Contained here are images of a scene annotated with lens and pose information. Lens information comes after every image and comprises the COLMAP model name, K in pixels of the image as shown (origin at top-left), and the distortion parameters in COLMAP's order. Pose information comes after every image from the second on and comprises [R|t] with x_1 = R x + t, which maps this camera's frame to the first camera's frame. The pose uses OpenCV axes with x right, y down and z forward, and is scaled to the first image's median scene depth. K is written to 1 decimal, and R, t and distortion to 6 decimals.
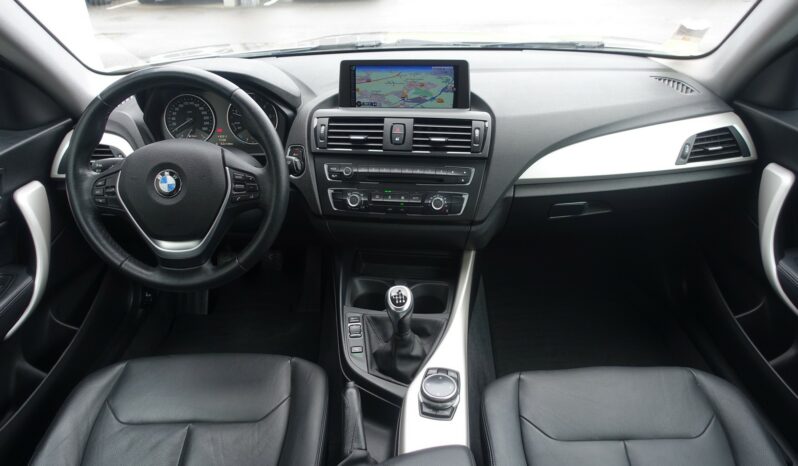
lens RADIAL K [[579.9, 0, 403.8], [0, 579.9, 224.0], [0, 0, 1]] dist [0.023121, 0.001116]
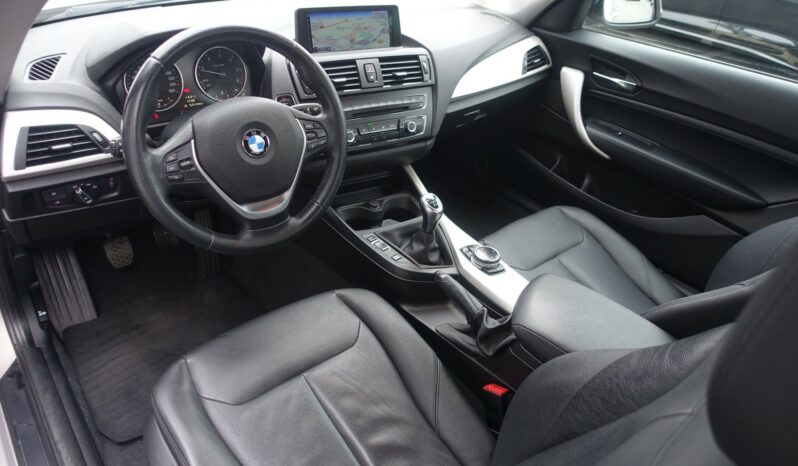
lens RADIAL K [[579.9, 0, 403.8], [0, 579.9, 224.0], [0, 0, 1]] dist [0.023121, 0.001116]
pose [[0.748109, -0.261784, 0.609756, -0.726382], [0.200310, 0.965118, 0.168590, -0.045002], [-0.632621, -0.003984, 0.774451, 0.059452]]
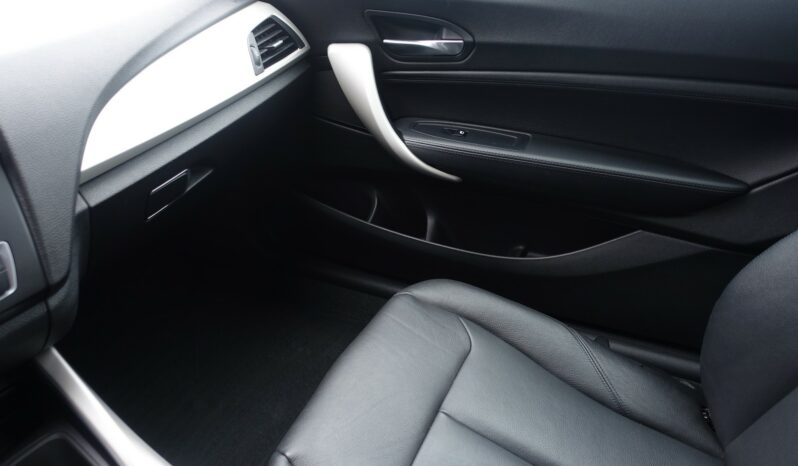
lens RADIAL K [[552.9, 0, 399.0], [0, 552.9, 233.0], [0, 0, 1]] dist [-0.020397, 0.000069]
pose [[0.430974, -0.458595, 0.777143, -0.083445], [0.450318, 0.855627, 0.255180, -0.027753], [-0.781969, 0.239986, 0.575267, 0.500762]]
